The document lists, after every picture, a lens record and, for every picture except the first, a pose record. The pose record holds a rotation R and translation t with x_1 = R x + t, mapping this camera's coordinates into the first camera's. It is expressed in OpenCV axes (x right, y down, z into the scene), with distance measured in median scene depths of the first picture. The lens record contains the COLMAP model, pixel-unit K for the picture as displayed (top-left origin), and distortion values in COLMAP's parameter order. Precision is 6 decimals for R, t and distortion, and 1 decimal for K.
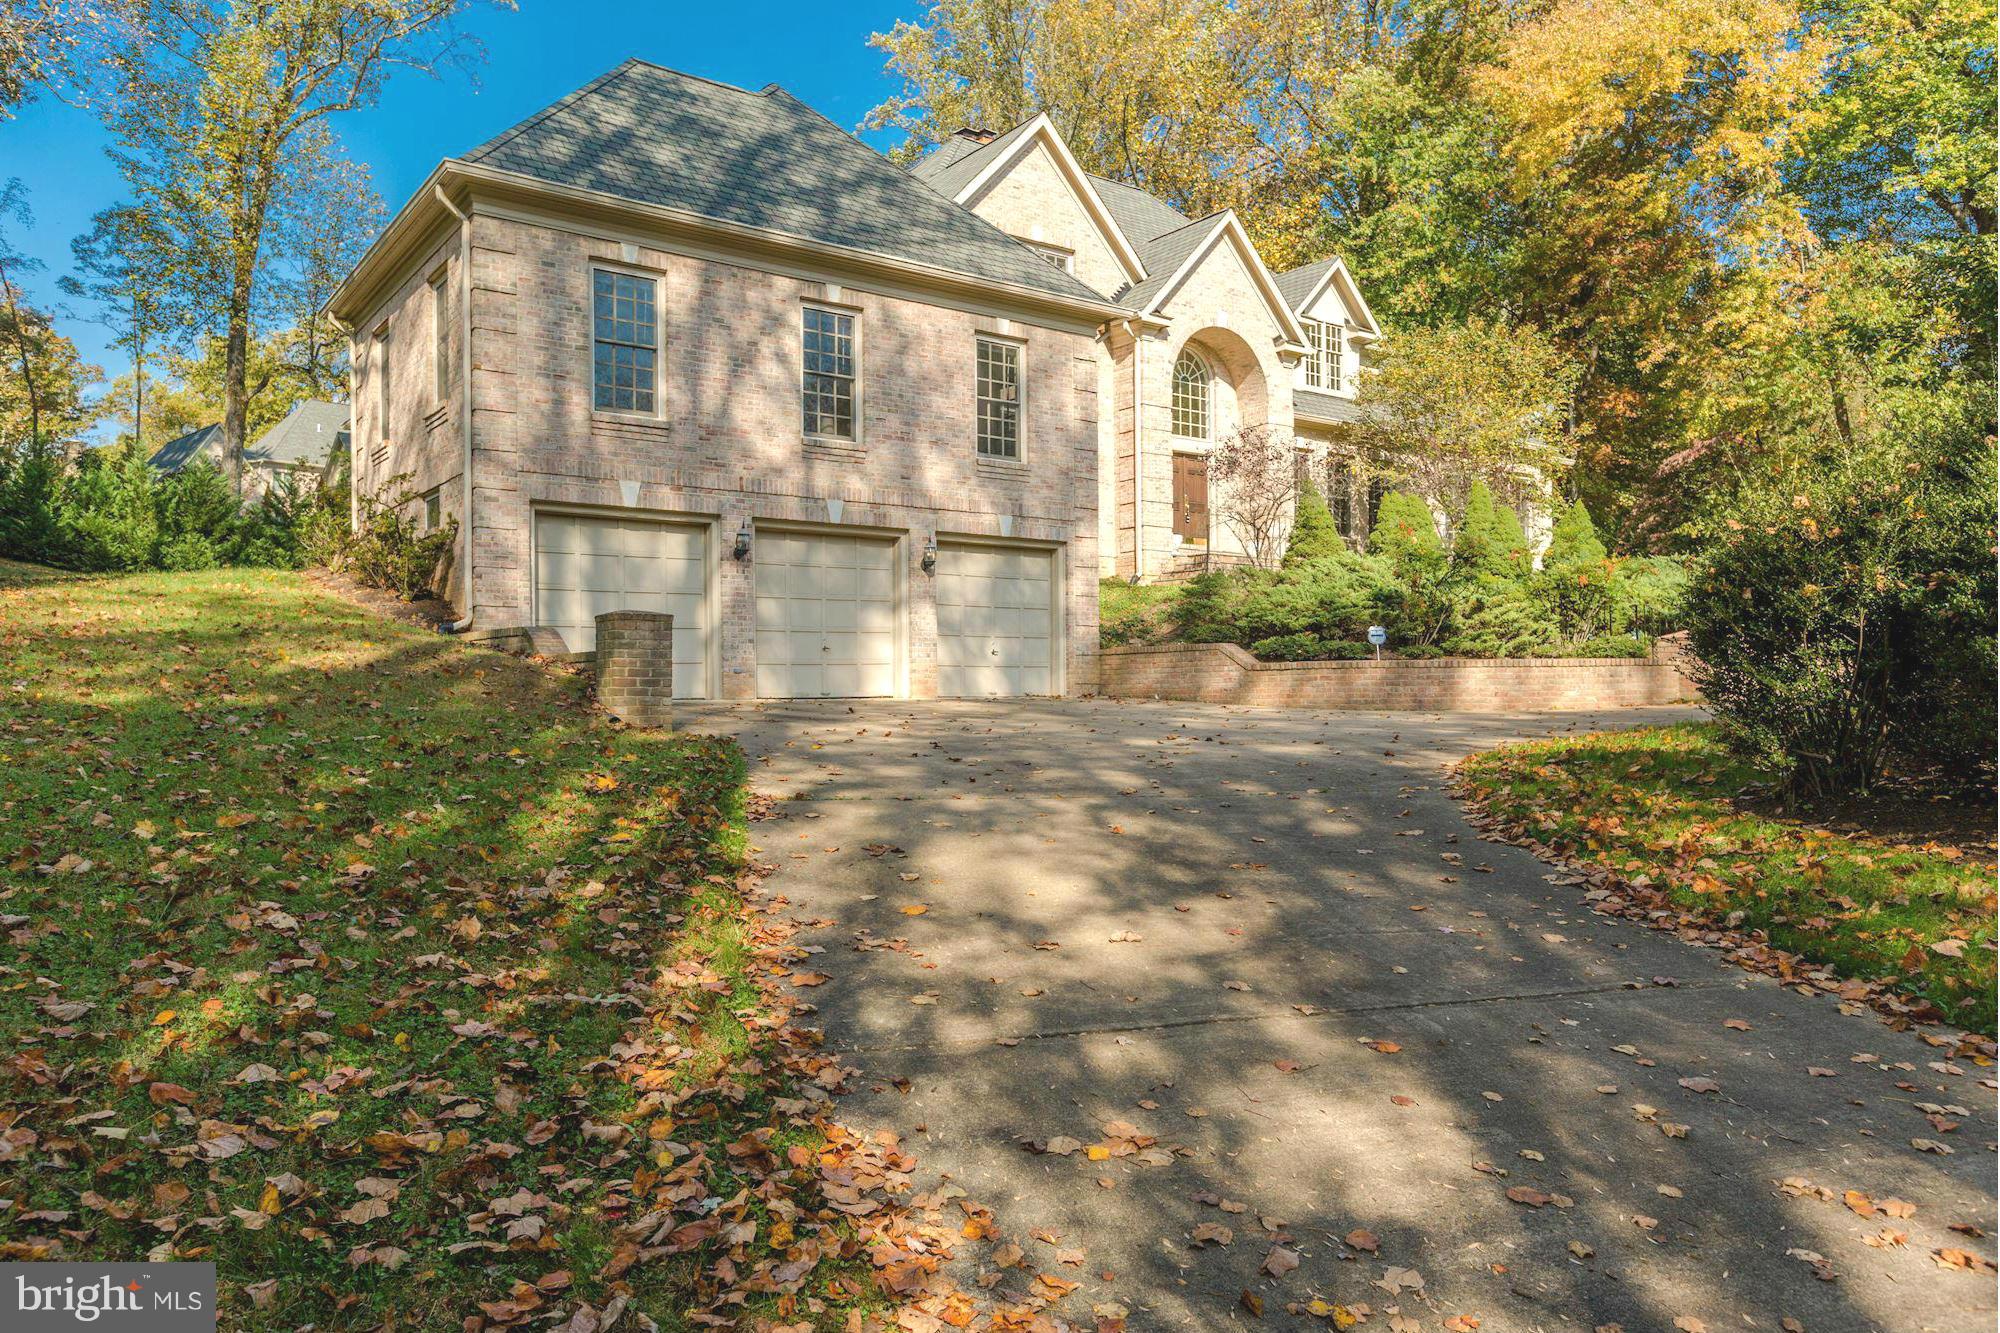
lens RADIAL K [[1397.6, 0, 1001.1], [0, 1397.6, 694.2], [0, 0, 1]] dist [0.000349, 0.000150]
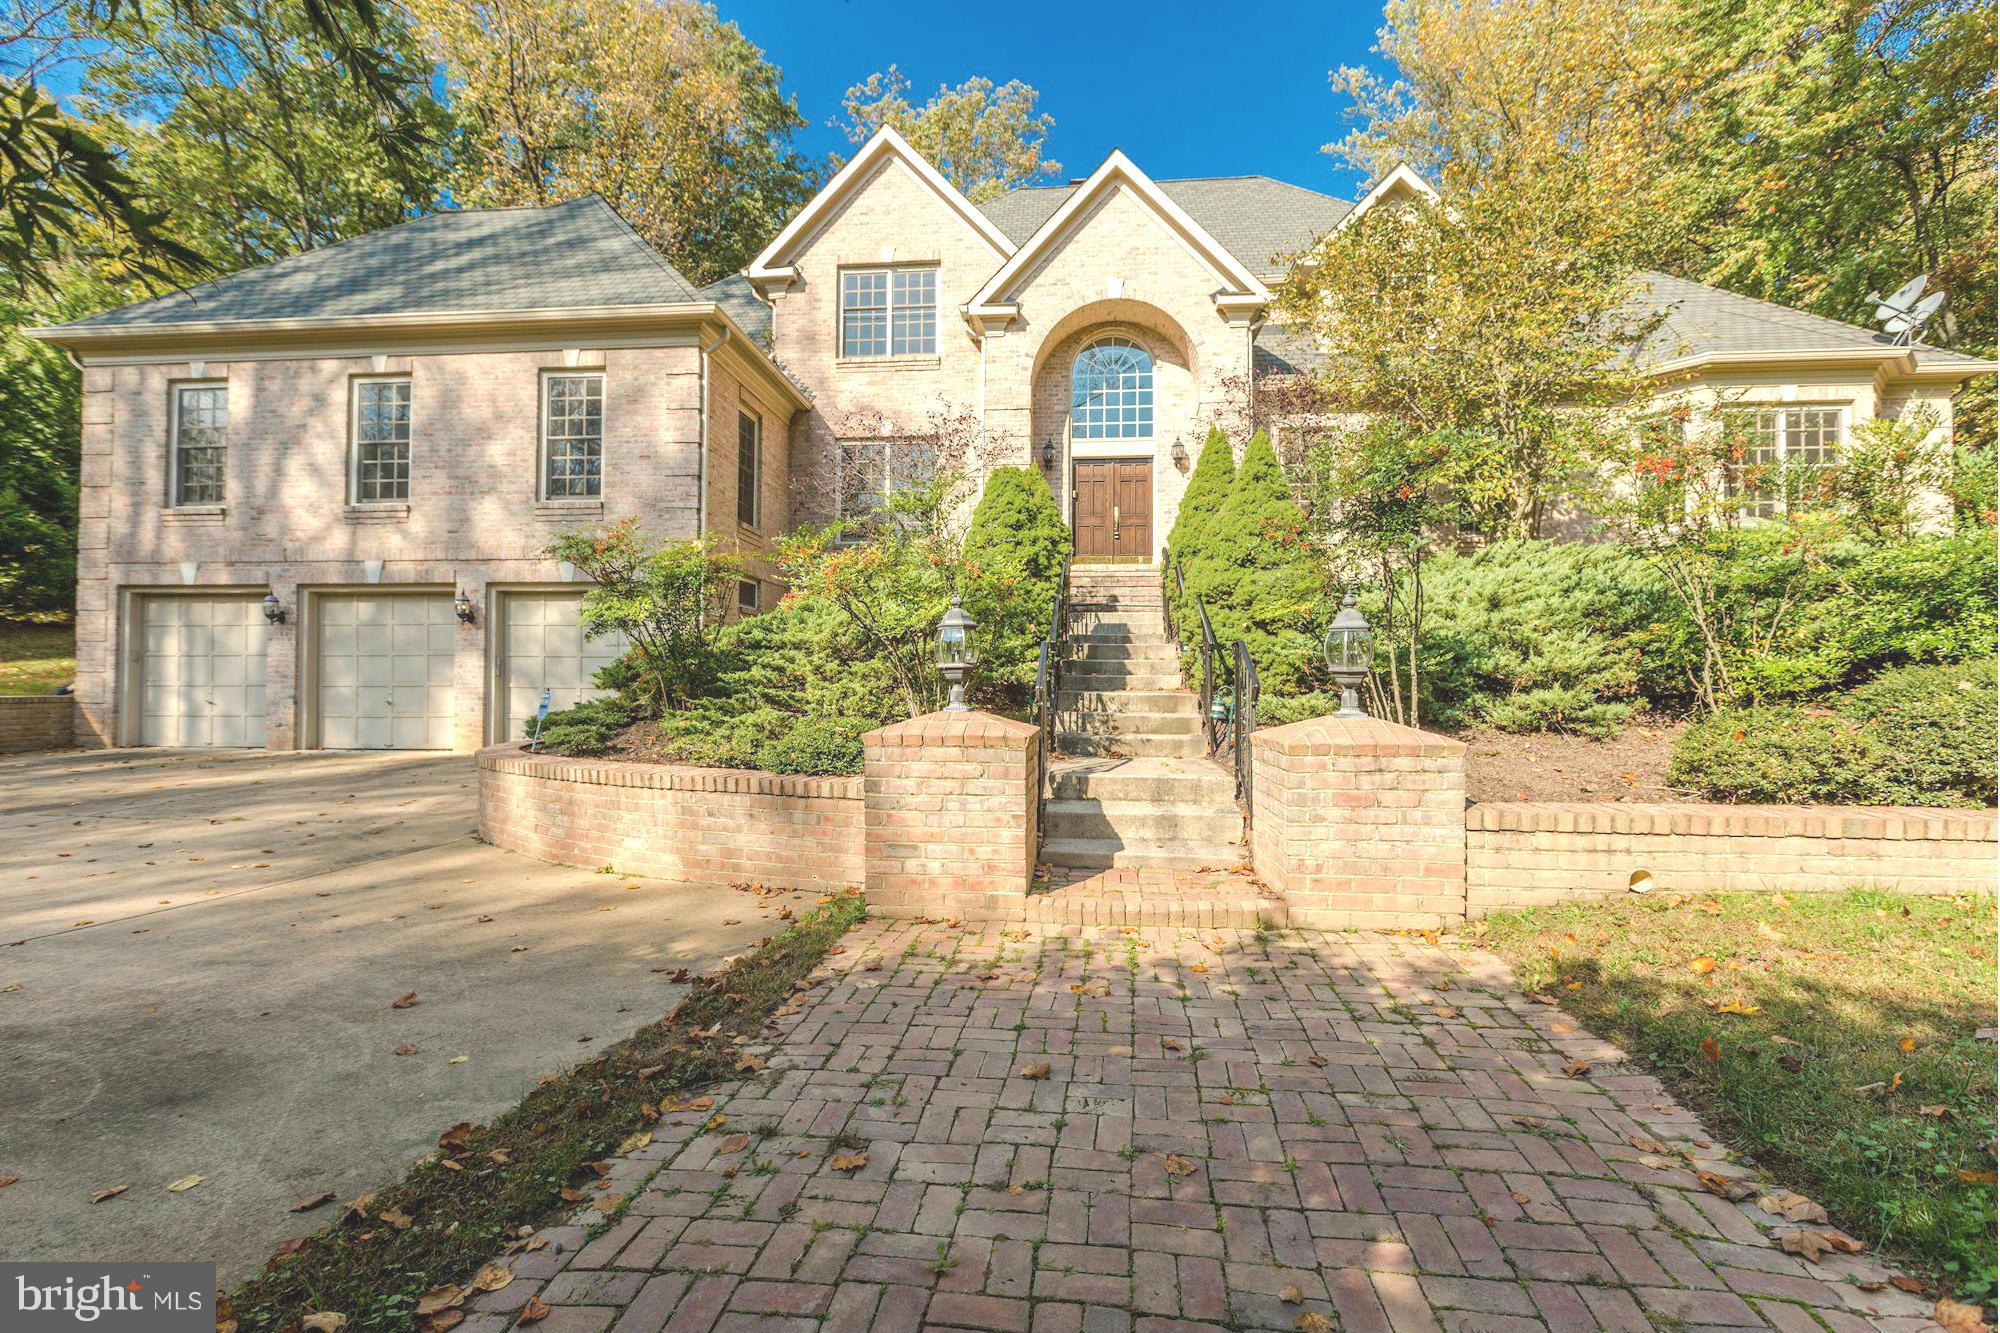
lens RADIAL K [[884.4, 0, 990.4], [0, 884.4, 666.0], [0, 0, 1]] dist [0.007159, 0.000030]
pose [[0.726066, -0.003708, -0.687615, 0.641652], [-0.010003, 0.999823, -0.015954, -0.052528], [0.687552, 0.018462, 0.725900, 0.802952]]
